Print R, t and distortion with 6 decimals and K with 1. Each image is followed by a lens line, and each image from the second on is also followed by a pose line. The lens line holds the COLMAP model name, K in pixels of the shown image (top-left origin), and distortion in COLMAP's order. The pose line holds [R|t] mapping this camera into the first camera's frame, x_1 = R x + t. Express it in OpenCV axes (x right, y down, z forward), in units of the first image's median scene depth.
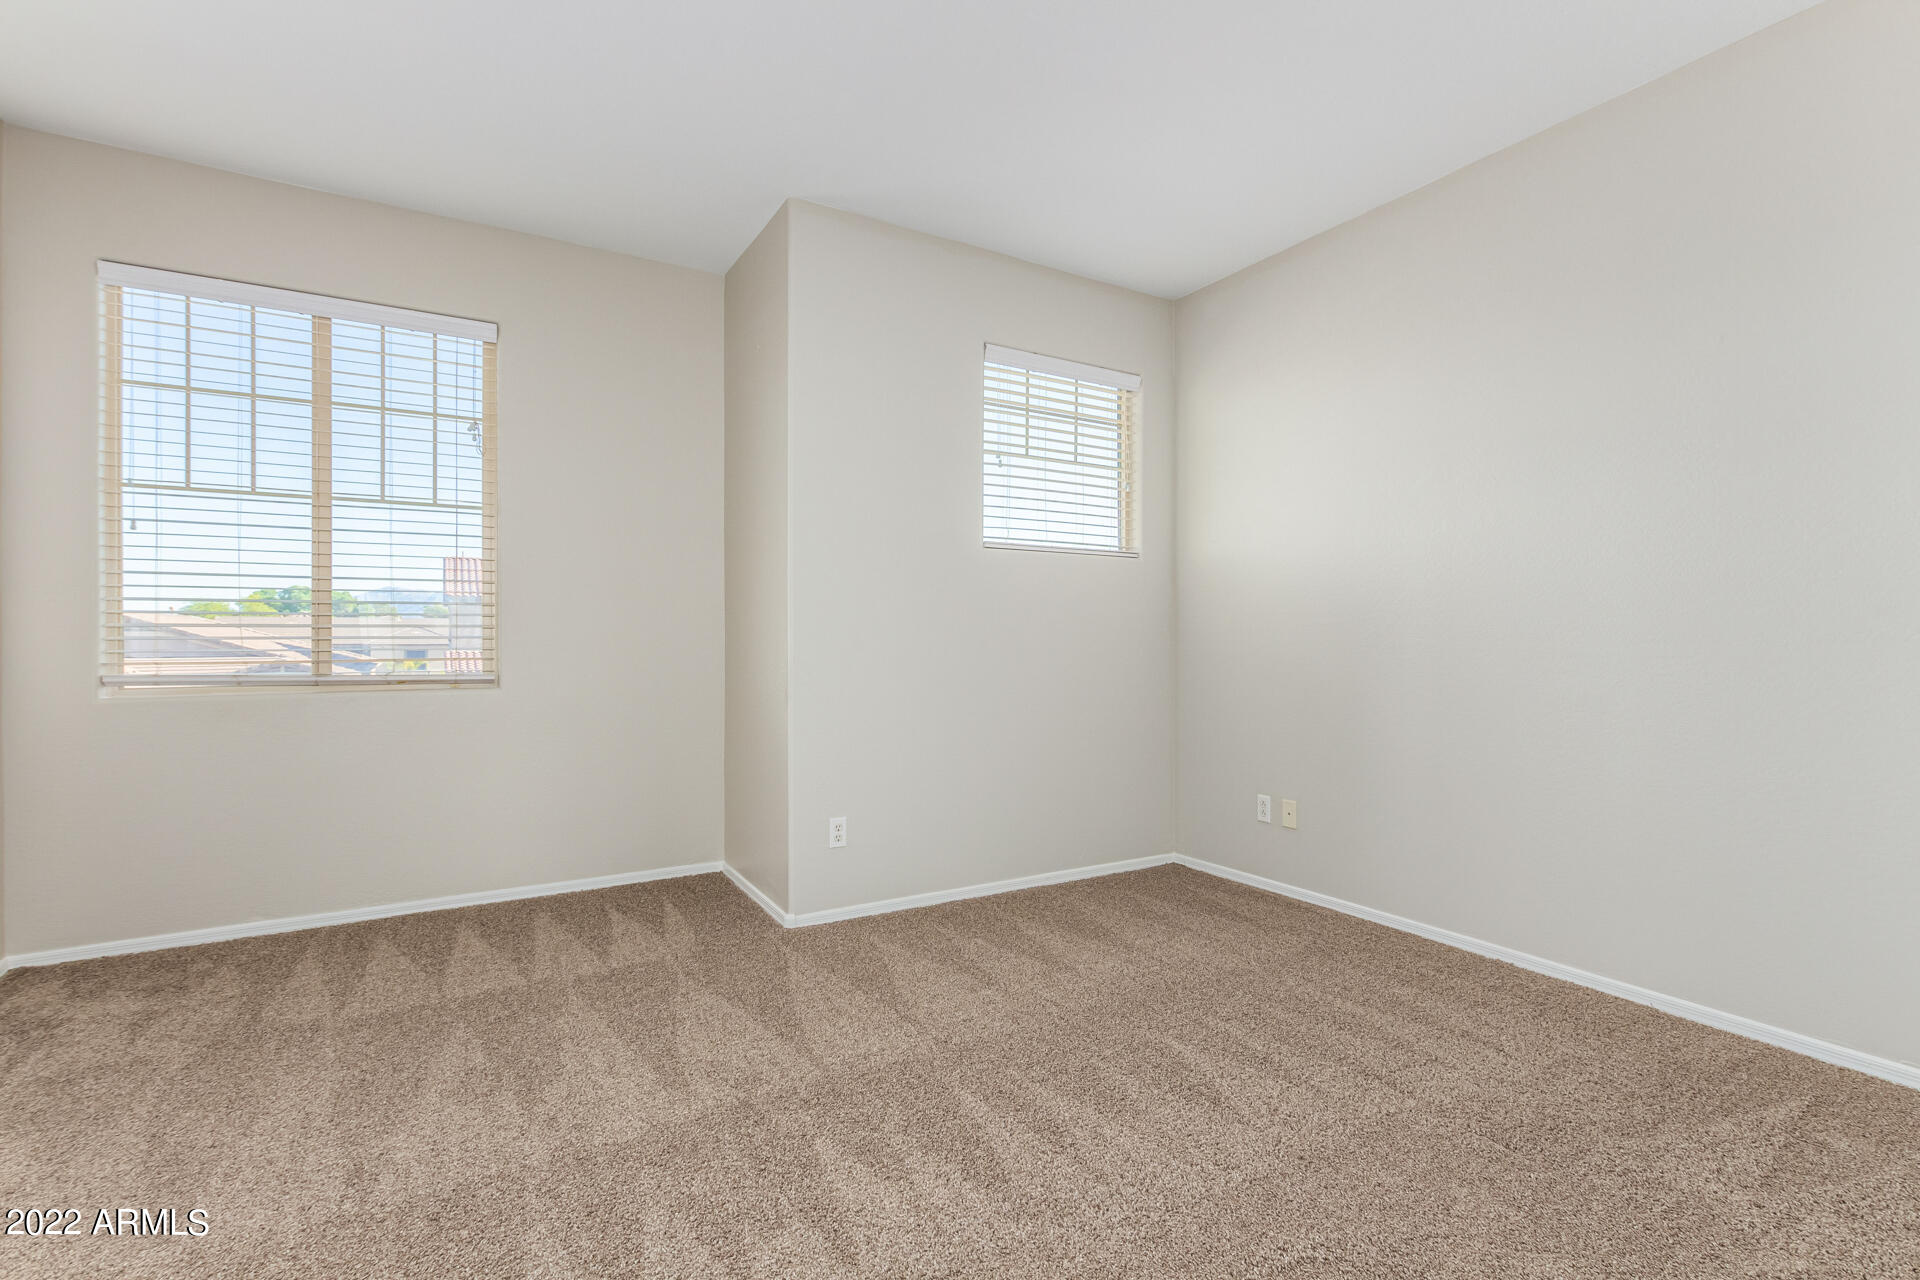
lens RADIAL K [[881.4, 0, 962.5], [0, 881.4, 624.5], [0, 0, 1]] dist [-0.003691, -0.000476]
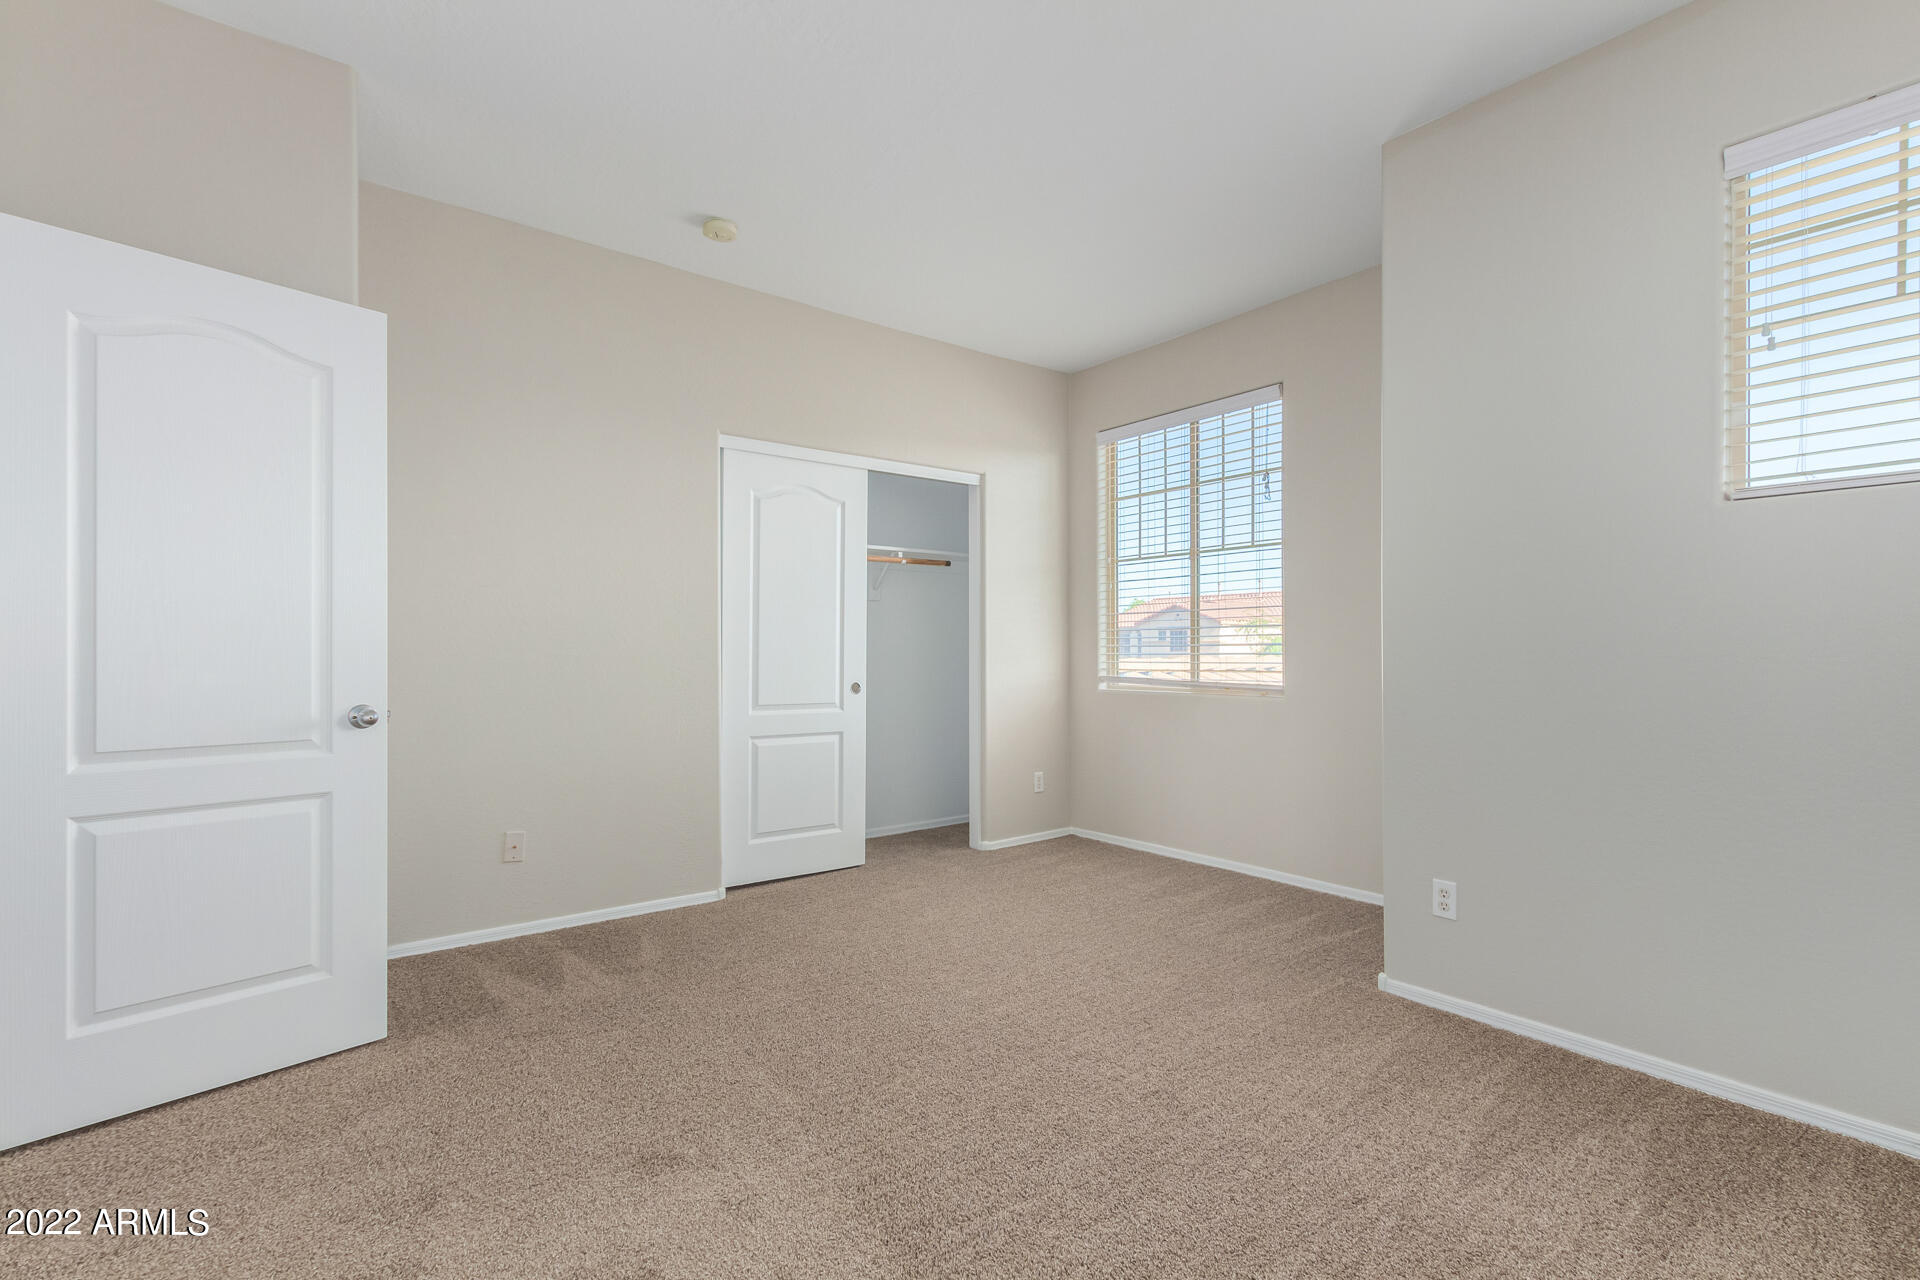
lens RADIAL K [[881.4, 0, 967.4], [0, 881.4, 637.2], [0, 0, 1]] dist [-0.003691, -0.000476]
pose [[0.113706, -0.015044, -0.993401, 0.602111], [0.023301, 0.999651, -0.012471, -0.002122], [0.993241, -0.021729, 0.114017, 0.479297]]
